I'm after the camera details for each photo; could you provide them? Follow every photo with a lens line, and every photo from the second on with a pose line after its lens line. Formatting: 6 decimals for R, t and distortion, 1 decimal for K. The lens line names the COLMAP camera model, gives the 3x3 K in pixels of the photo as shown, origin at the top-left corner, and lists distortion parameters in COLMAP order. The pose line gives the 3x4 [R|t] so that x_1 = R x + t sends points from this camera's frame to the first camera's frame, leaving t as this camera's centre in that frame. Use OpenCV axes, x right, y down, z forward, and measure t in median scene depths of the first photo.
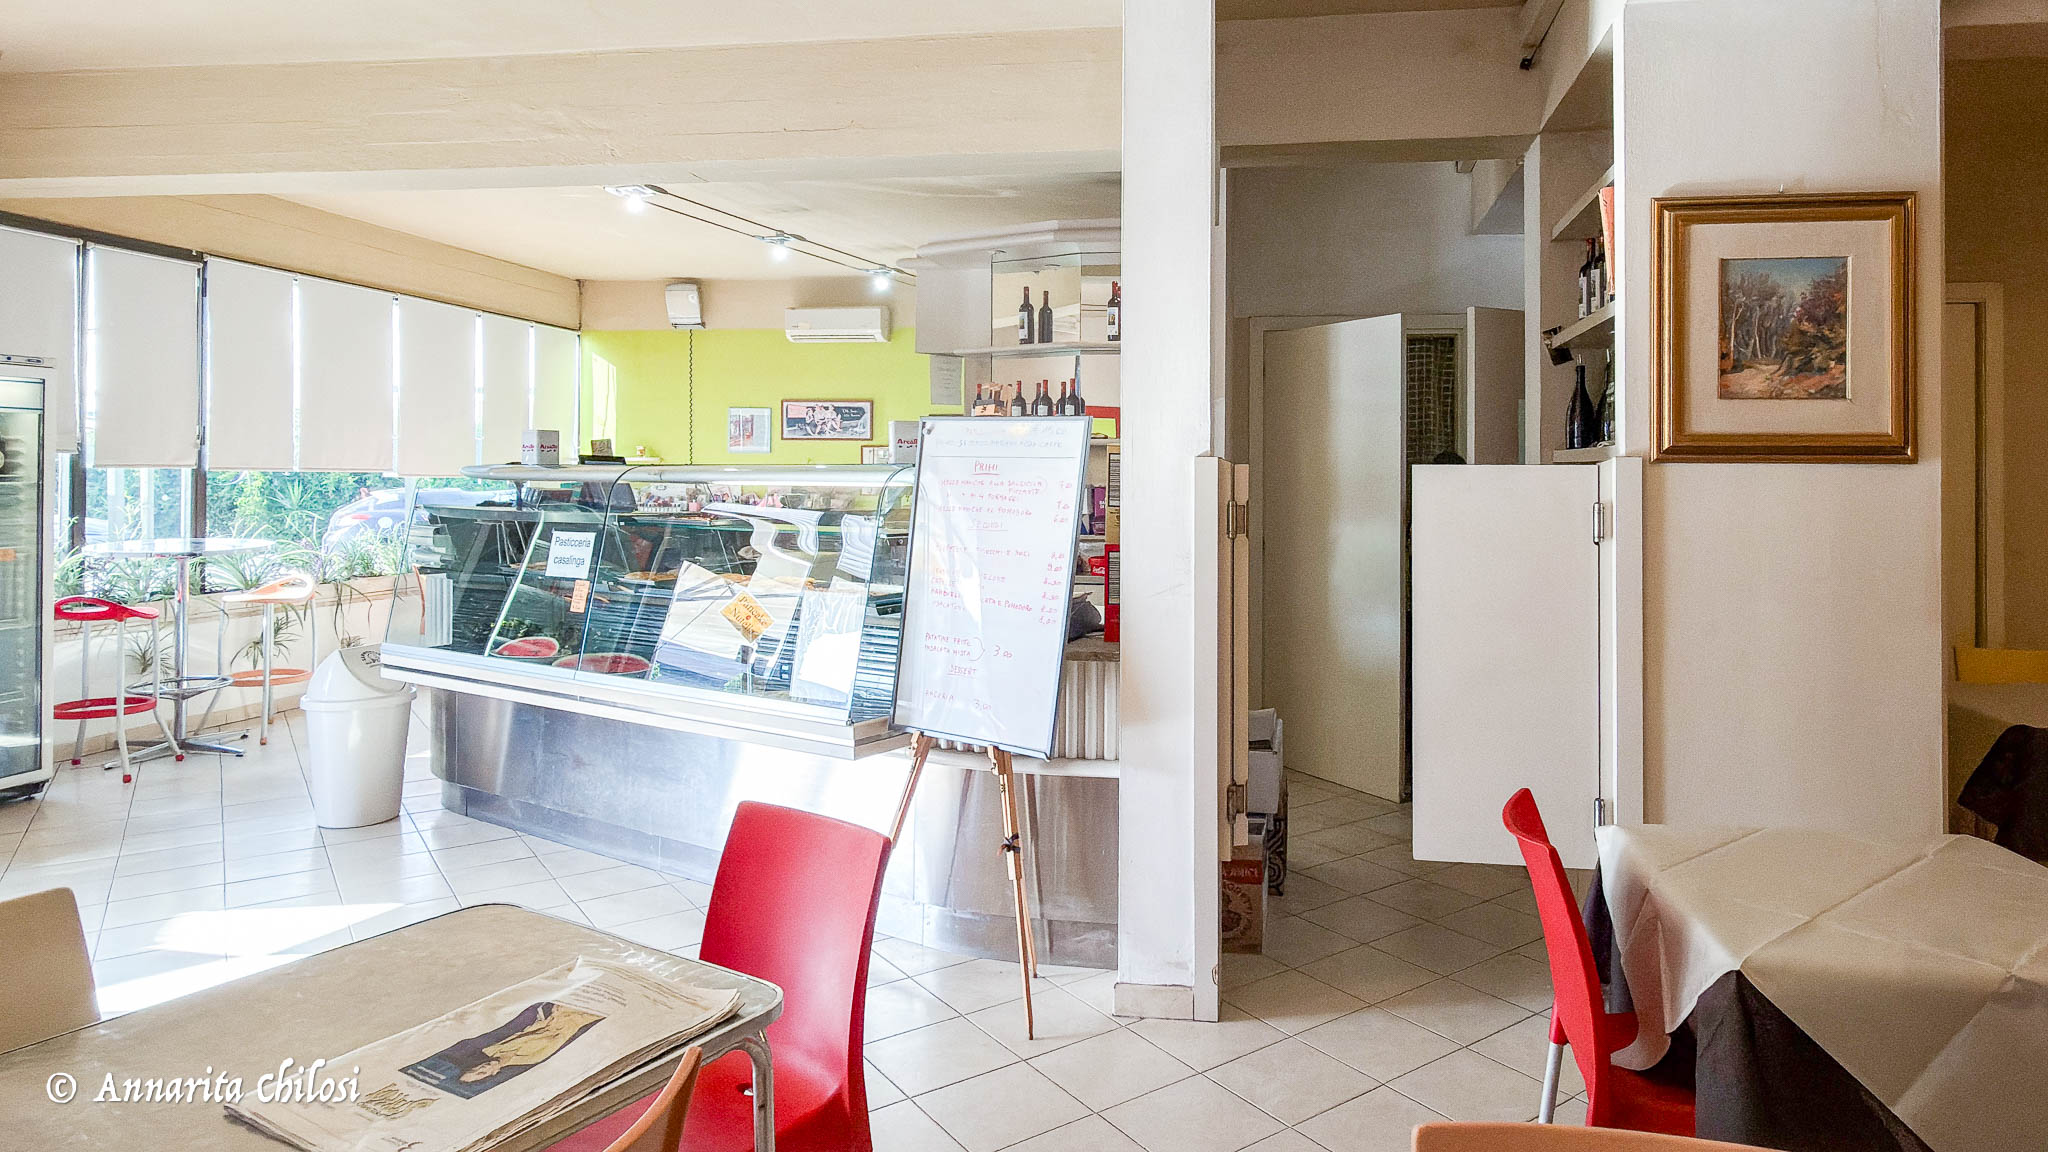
lens RADIAL K [[1168.6, 0, 1084.9], [0, 1168.6, 466.0], [0, 0, 1]] dist [-0.000910, -0.000019]
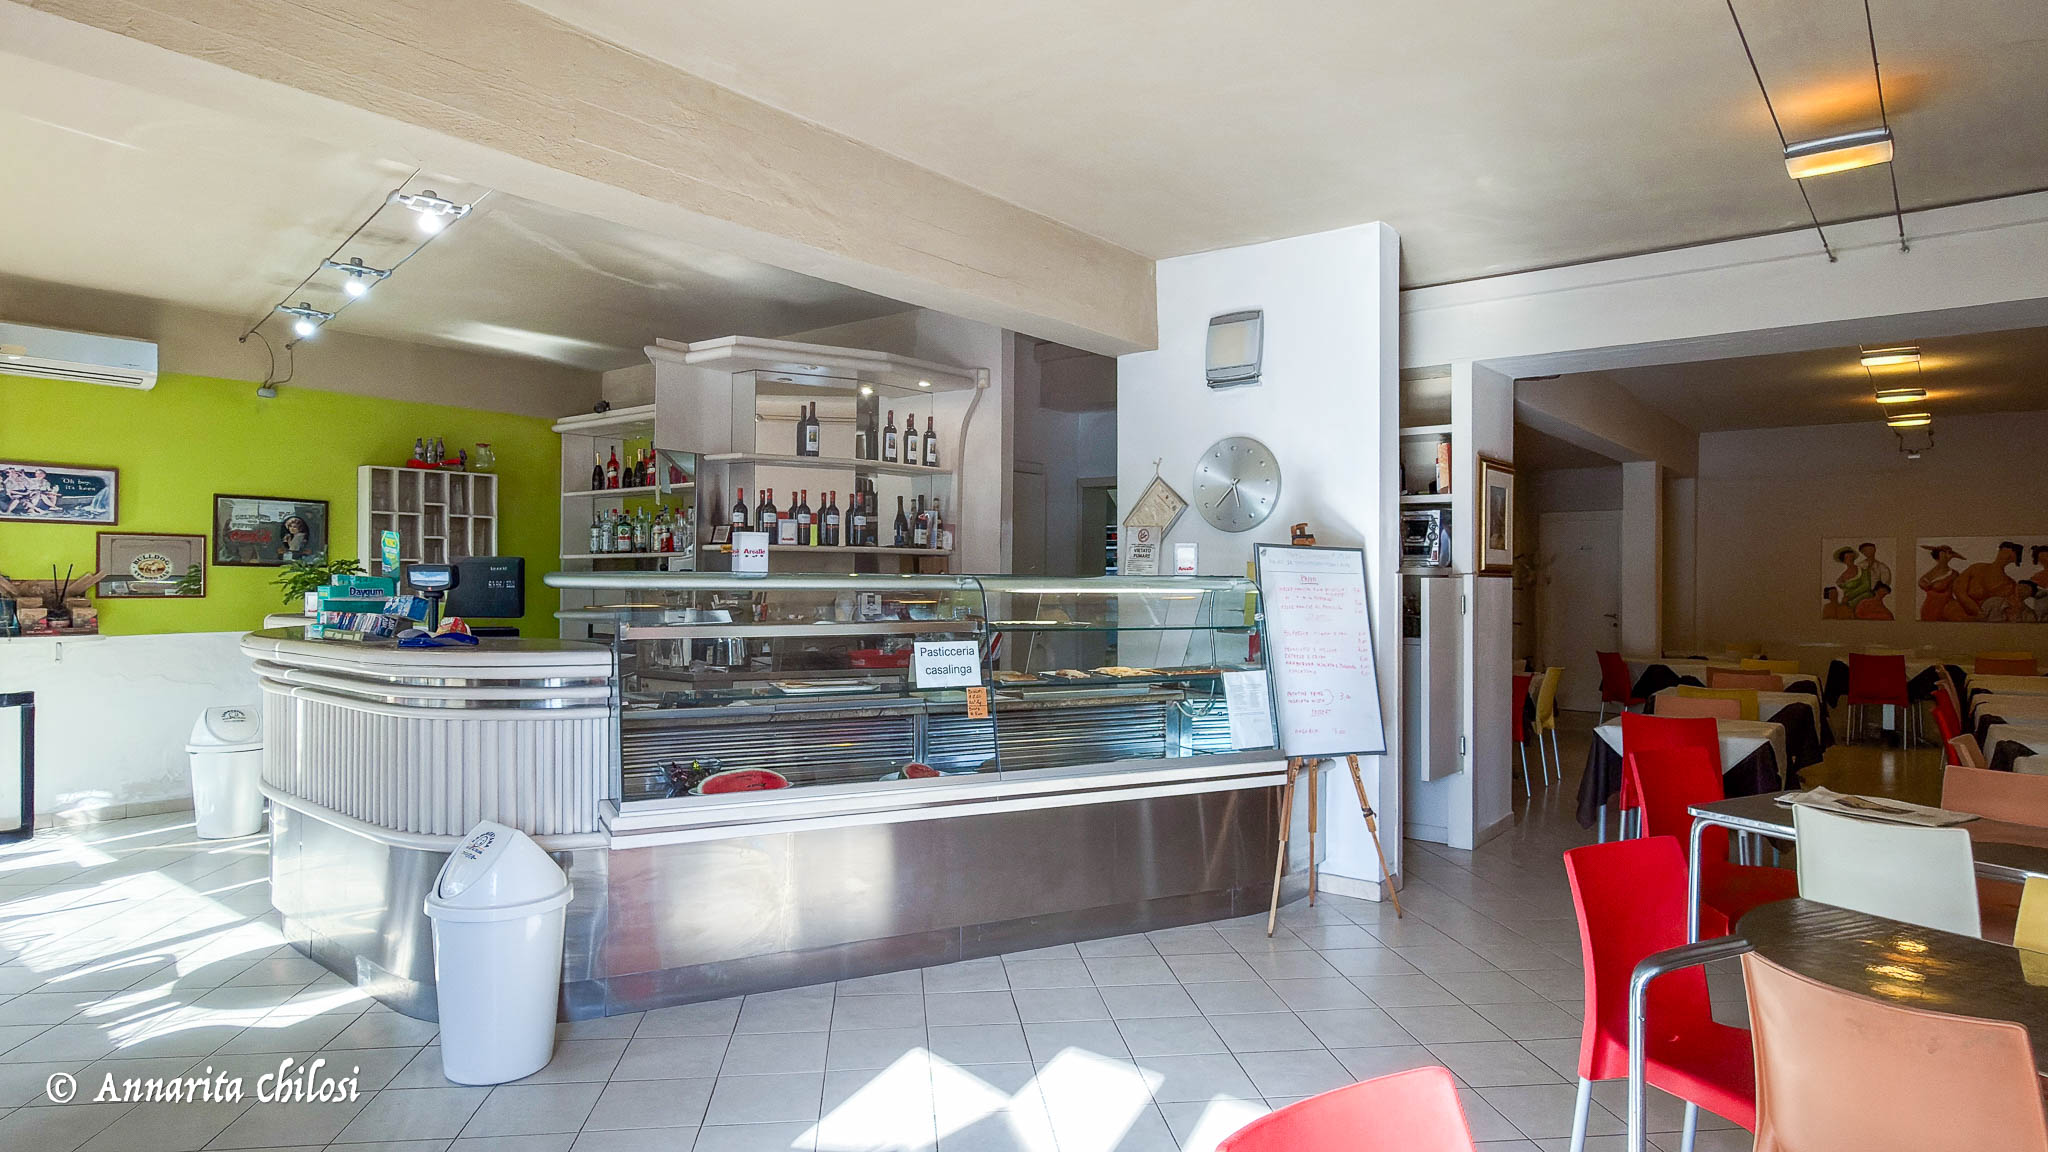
lens RADIAL K [[1169.4, 0, 1019.1], [0, 1169.4, 577.0], [0, 0, 1]] dist [0.001418, 0.001328]
pose [[0.515285, 0.001447, 0.857018, -0.505800], [-0.009926, 0.999942, 0.004280, 0.000653], [-0.856961, -0.010712, 0.515270, 0.169532]]
